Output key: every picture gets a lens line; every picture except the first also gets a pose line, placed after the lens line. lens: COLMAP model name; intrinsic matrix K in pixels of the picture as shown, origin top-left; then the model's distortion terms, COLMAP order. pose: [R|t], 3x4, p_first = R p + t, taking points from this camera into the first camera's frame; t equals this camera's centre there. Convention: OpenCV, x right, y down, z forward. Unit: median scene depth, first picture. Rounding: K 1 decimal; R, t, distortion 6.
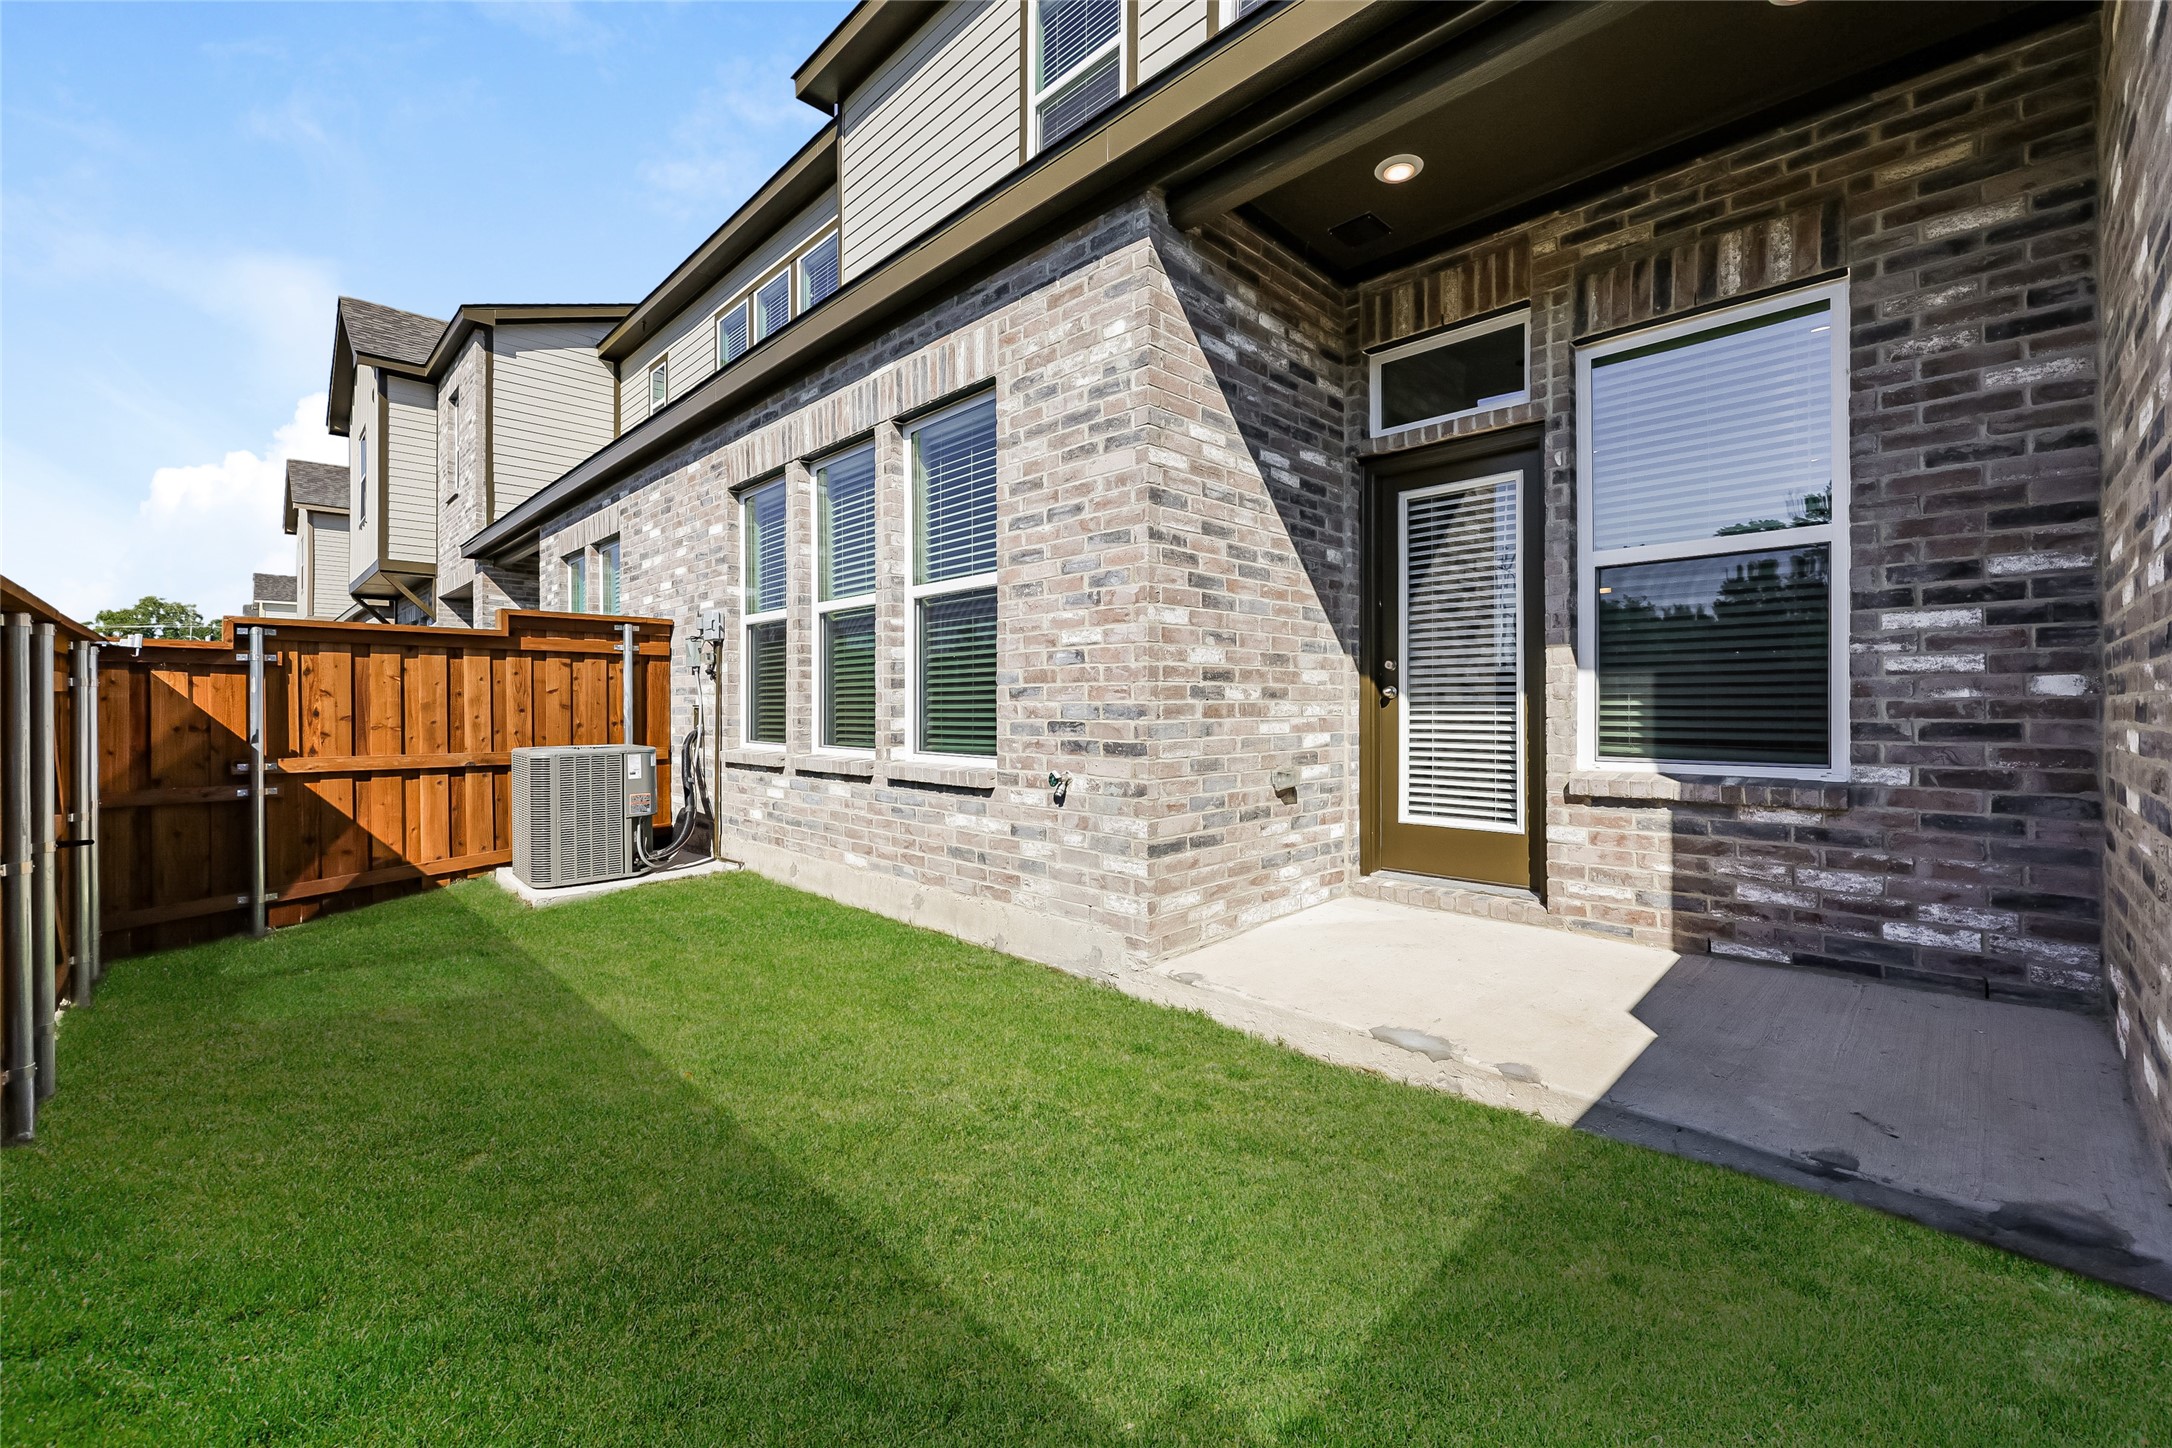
lens RADIAL K [[883.2, 0, 1082.5], [0, 883.2, 722.9], [0, 0, 1]] dist [0.002027, 0.000313]
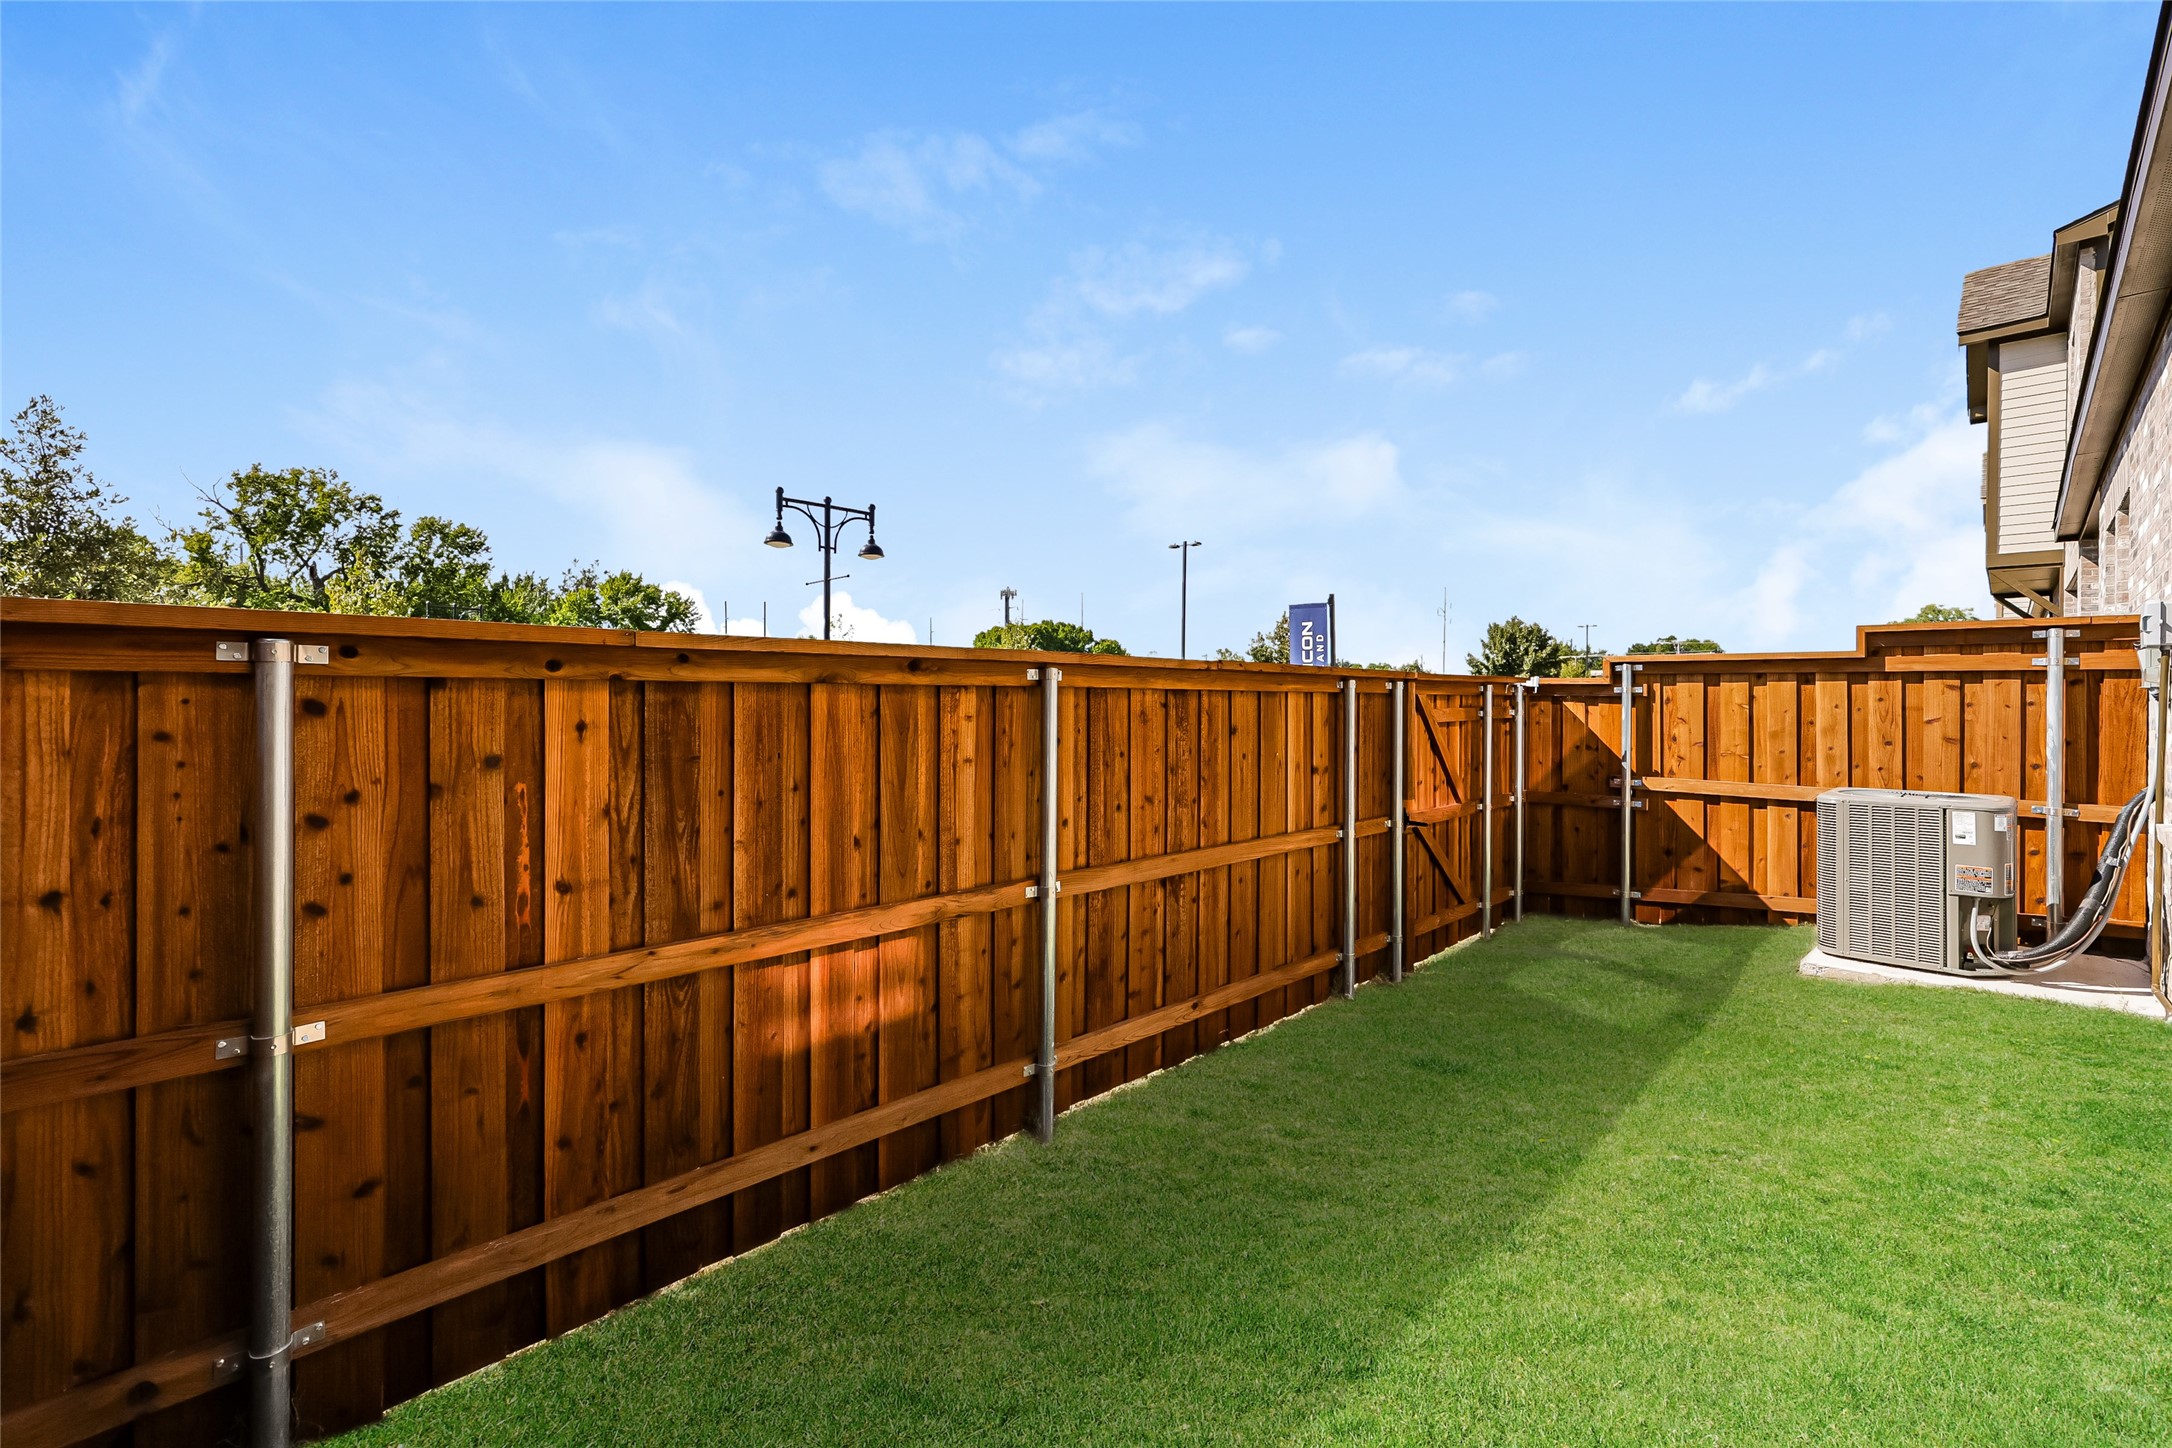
lens RADIAL K [[883.2, 0, 1082.5], [0, 883.2, 722.9], [0, 0, 1]] dist [0.002027, 0.000313]
pose [[0.010933, 0.024864, -0.999631, 0.223895], [-0.029590, 0.999261, 0.024531, -0.034861], [0.999502, 0.029311, 0.011661, 0.243609]]
